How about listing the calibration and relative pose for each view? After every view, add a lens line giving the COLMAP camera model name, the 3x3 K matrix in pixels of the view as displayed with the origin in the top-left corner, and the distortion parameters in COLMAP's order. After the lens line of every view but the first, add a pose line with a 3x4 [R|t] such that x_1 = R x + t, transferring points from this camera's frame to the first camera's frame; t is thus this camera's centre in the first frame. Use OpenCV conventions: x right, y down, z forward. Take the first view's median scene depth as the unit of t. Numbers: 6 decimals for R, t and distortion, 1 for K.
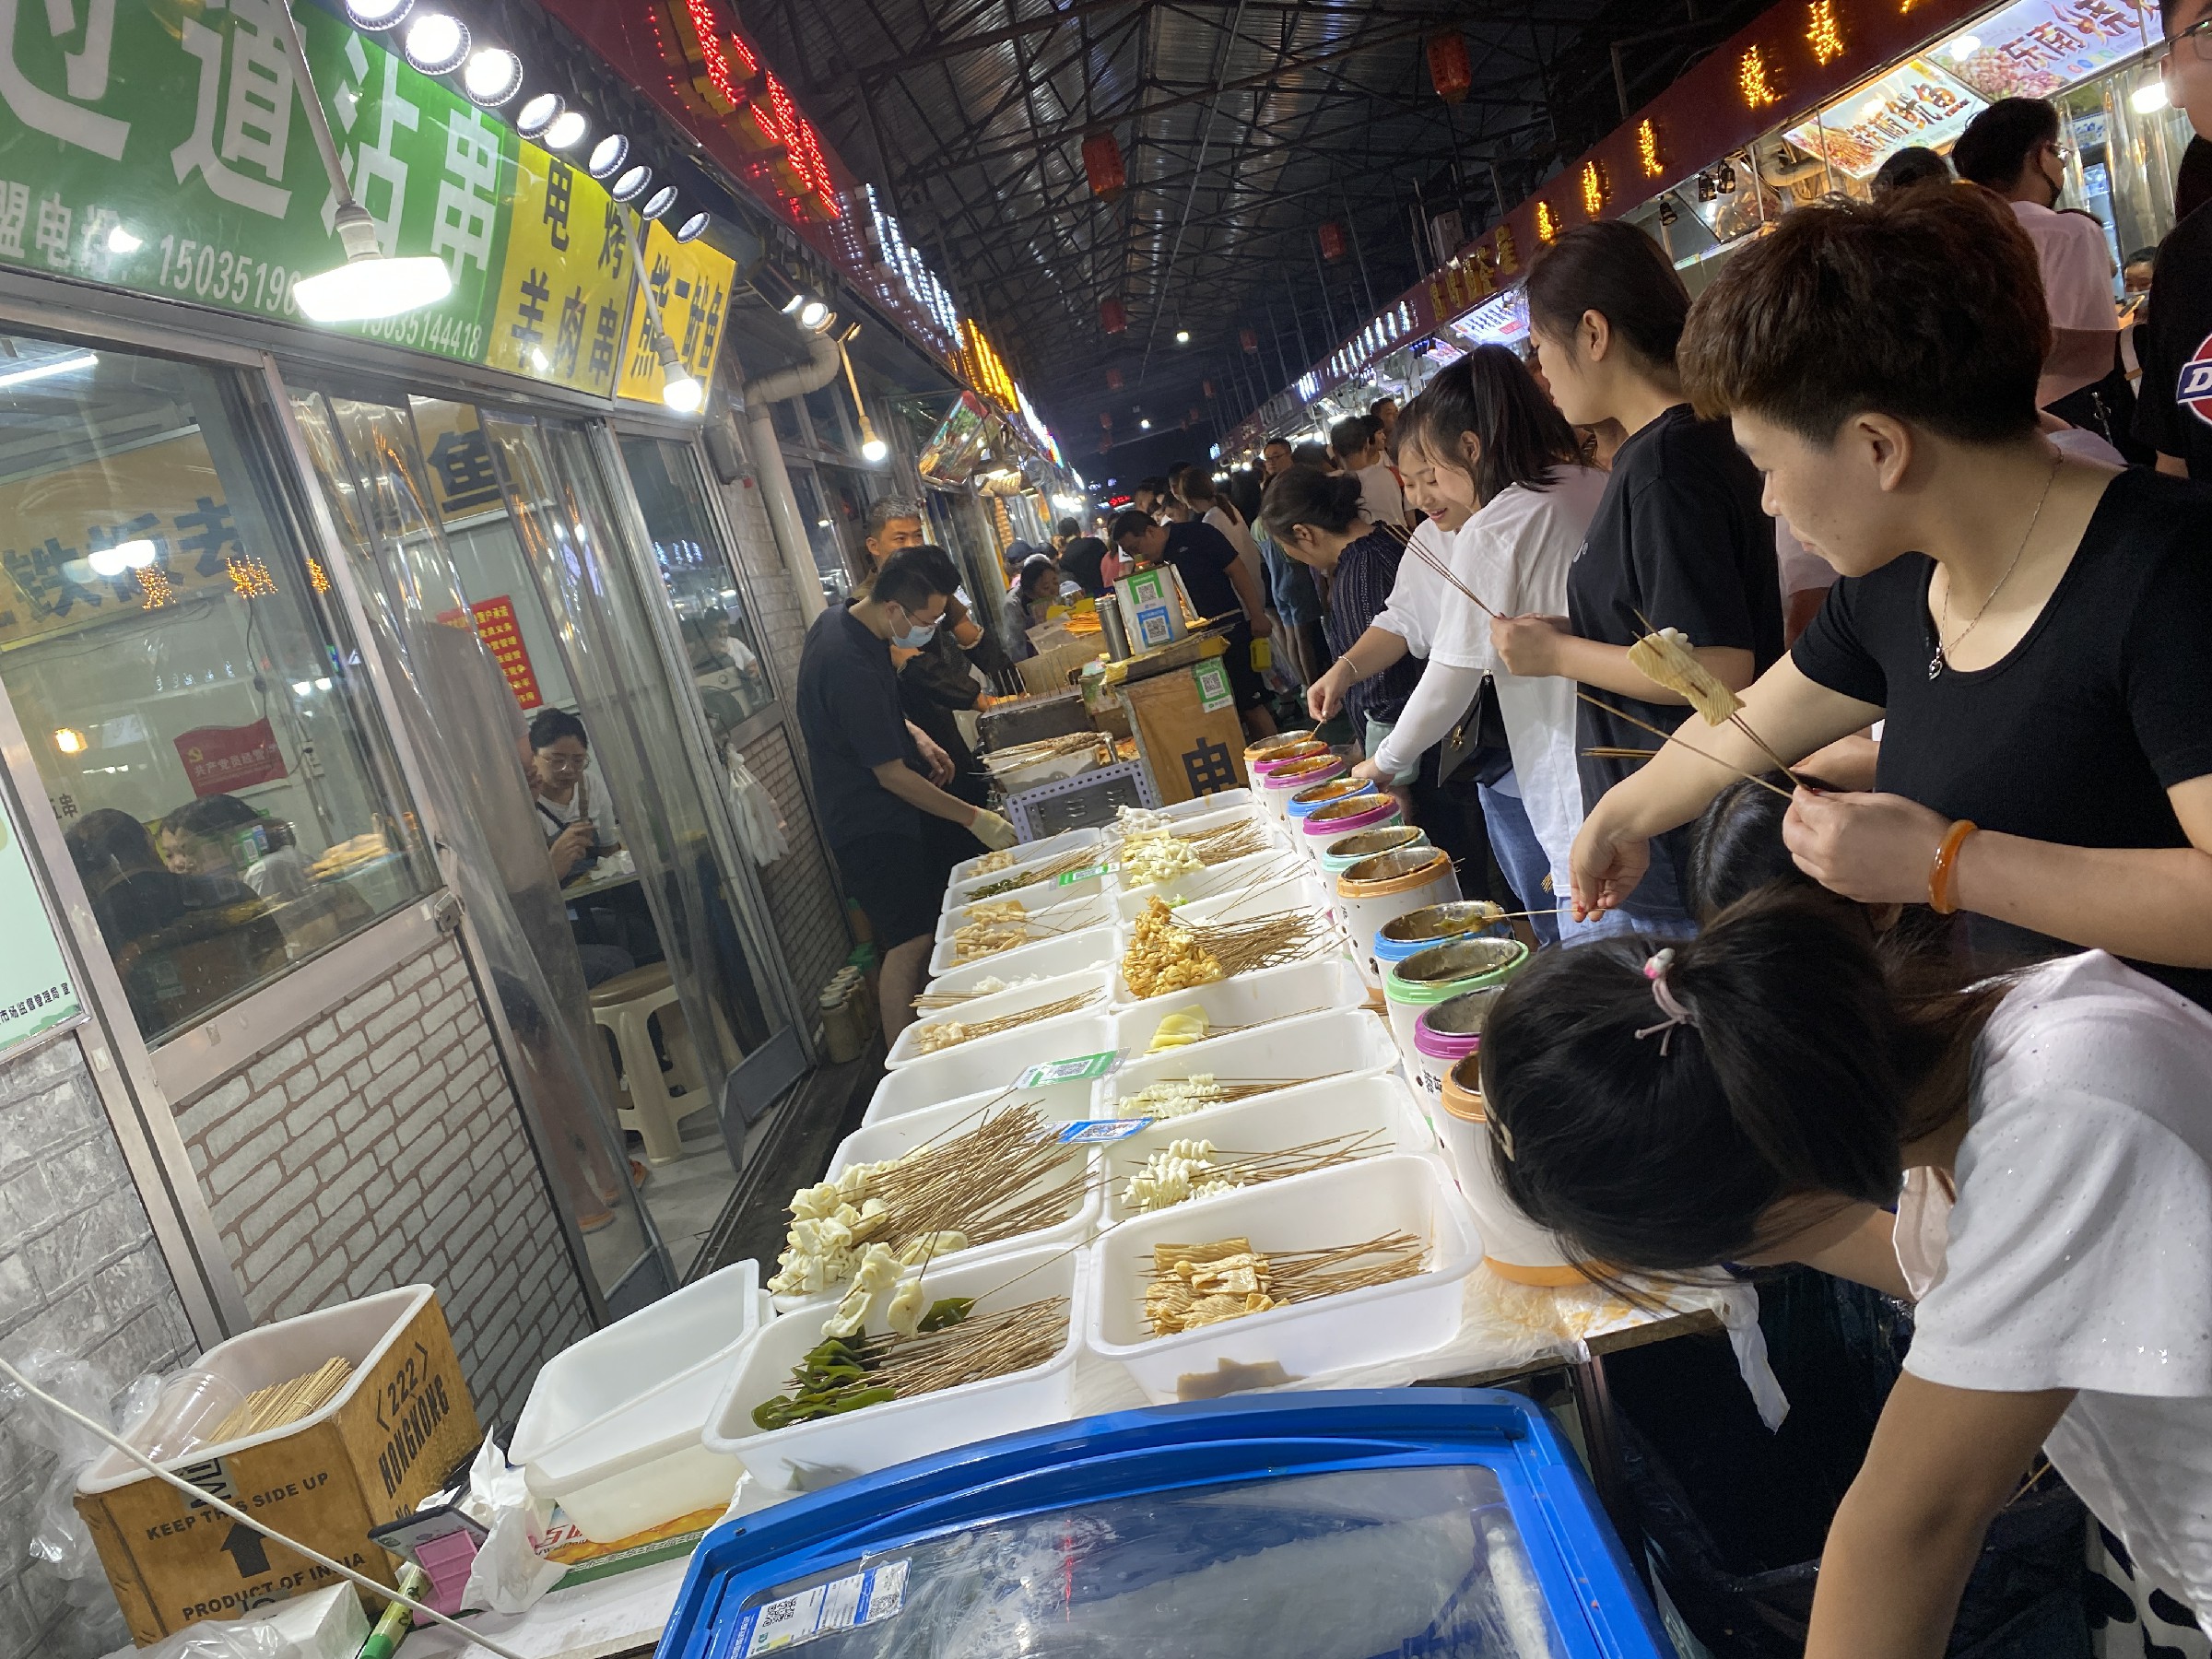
lens RADIAL K [[1776.6, 0, 1106.0], [0, 1776.6, 829.5], [0, 0, 1]] dist [0.012410, 0.004238]
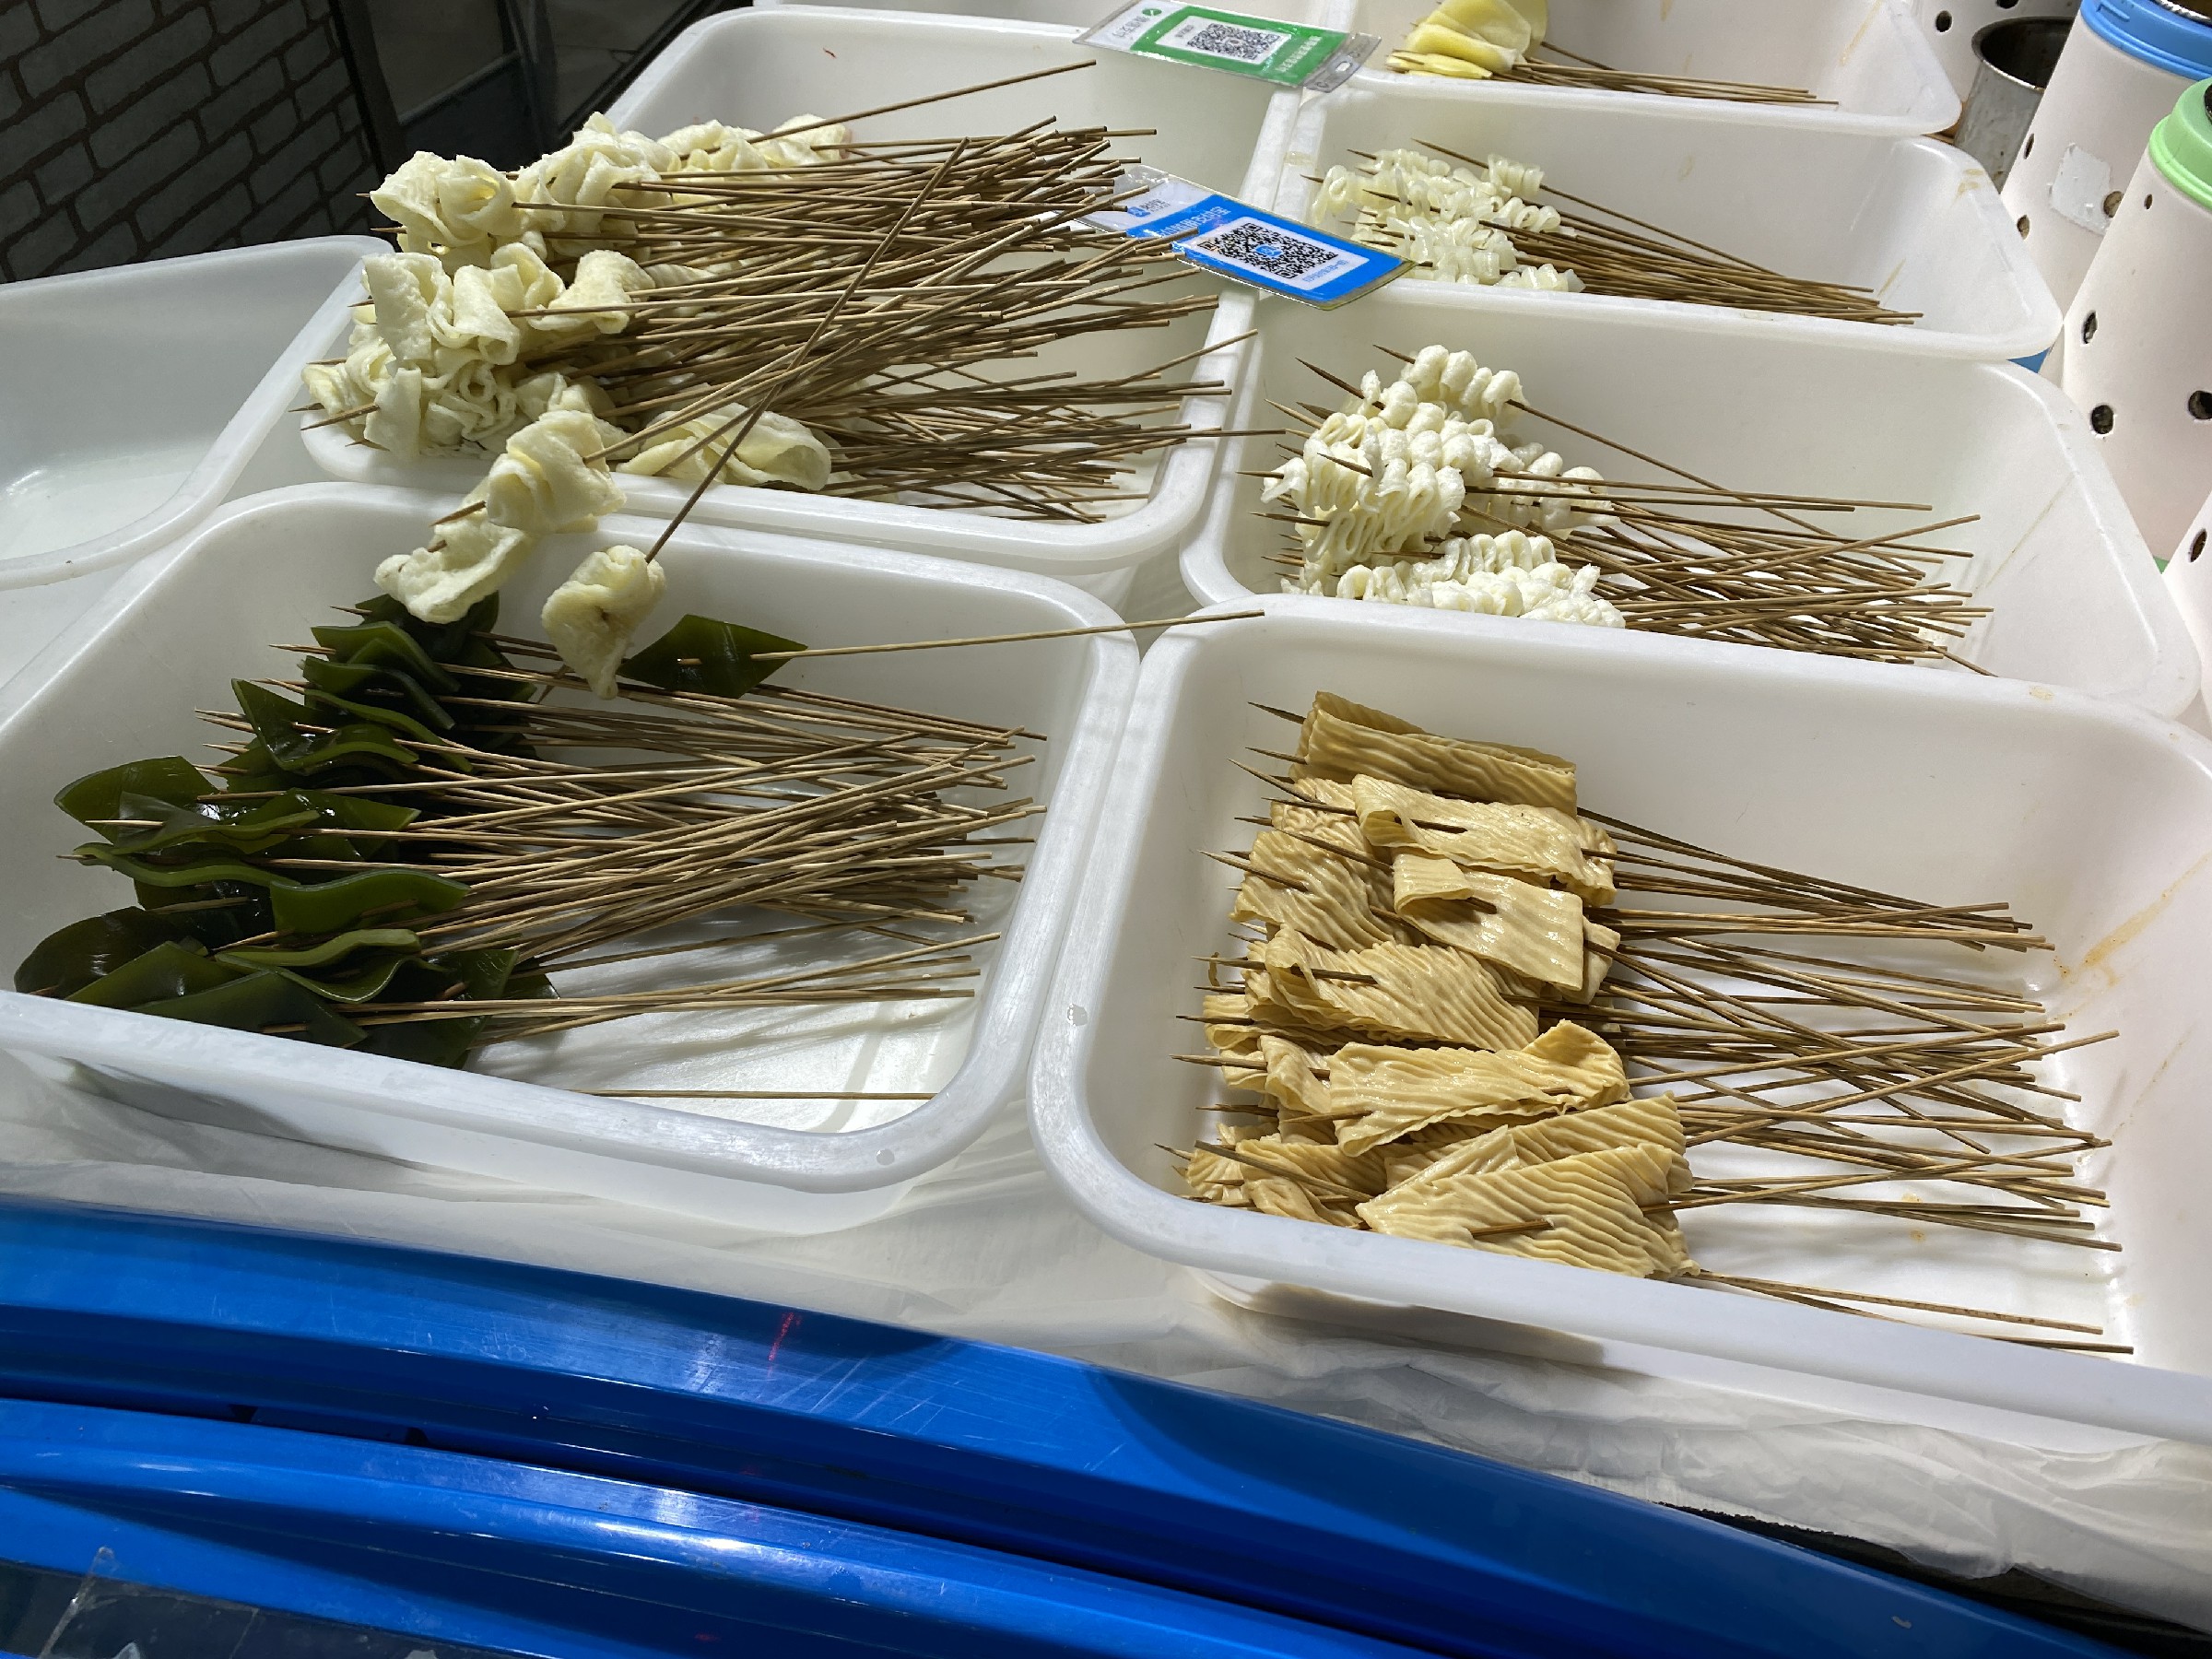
lens RADIAL K [[1776.6, 0, 1106.0], [0, 1776.6, 829.5], [0, 0, 1]] dist [0.012410, 0.004238]
pose [[0.945671, 0.312741, 0.088873, -0.033109], [-0.309853, 0.784140, 0.537694, 0.076540], [0.098470, -0.536020, 0.838443, 0.656366]]
